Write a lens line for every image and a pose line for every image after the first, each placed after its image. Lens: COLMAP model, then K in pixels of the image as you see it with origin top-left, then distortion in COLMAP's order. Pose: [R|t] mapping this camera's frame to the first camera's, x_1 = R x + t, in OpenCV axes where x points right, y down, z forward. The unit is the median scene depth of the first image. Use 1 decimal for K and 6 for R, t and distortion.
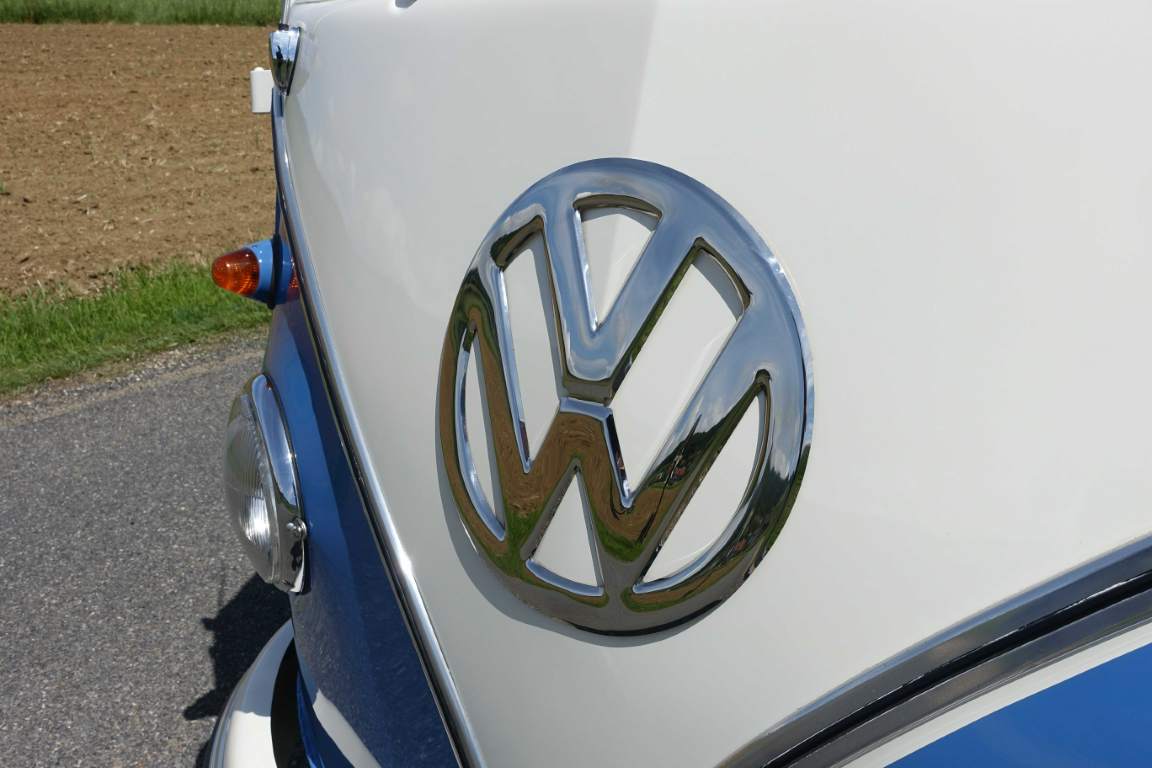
lens RADIAL K [[1055.8, 0, 575.1], [0, 1055.8, 378.8], [0, 0, 1]] dist [-0.012811, 0.000000]
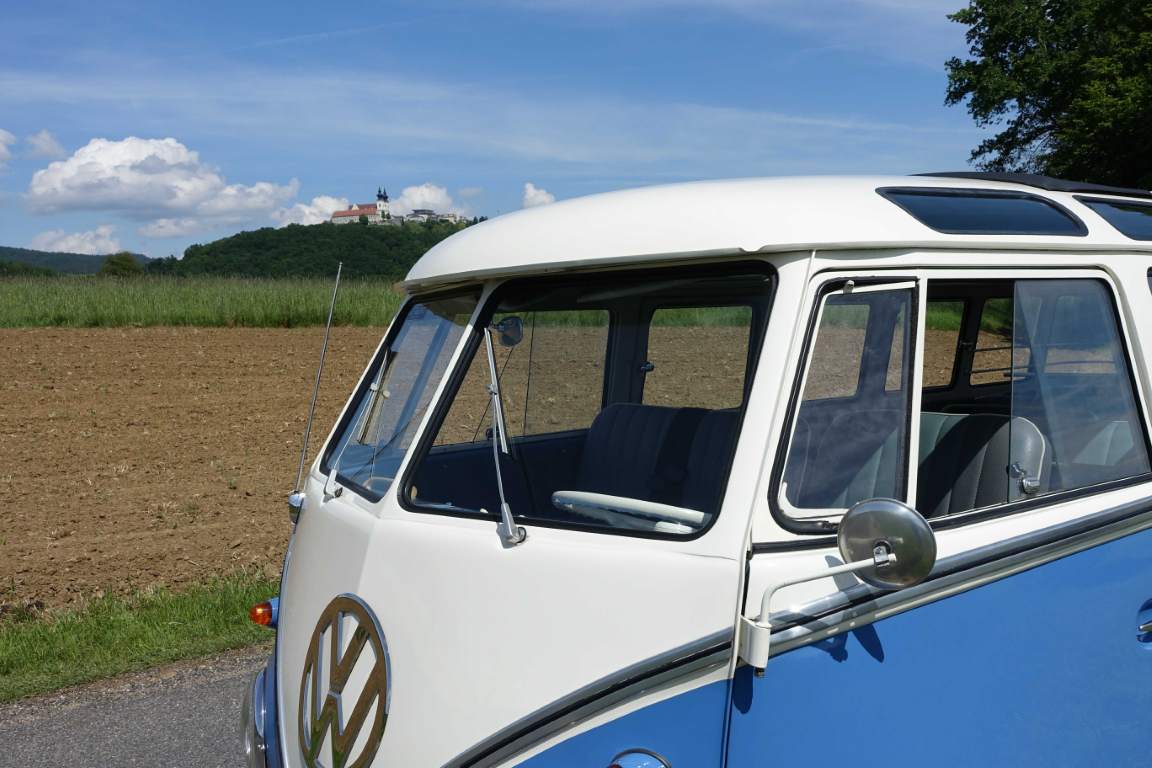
lens RADIAL K [[1055.8, 0, 573.9], [0, 1055.8, 389.5], [0, 0, 1]] dist [-0.012811, 0.000000]
pose [[0.980584, -0.003313, -0.196072, 0.105774], [-0.044934, 0.969459, -0.241101, -0.009607], [0.190882, 0.245231, 0.950487, -0.143621]]
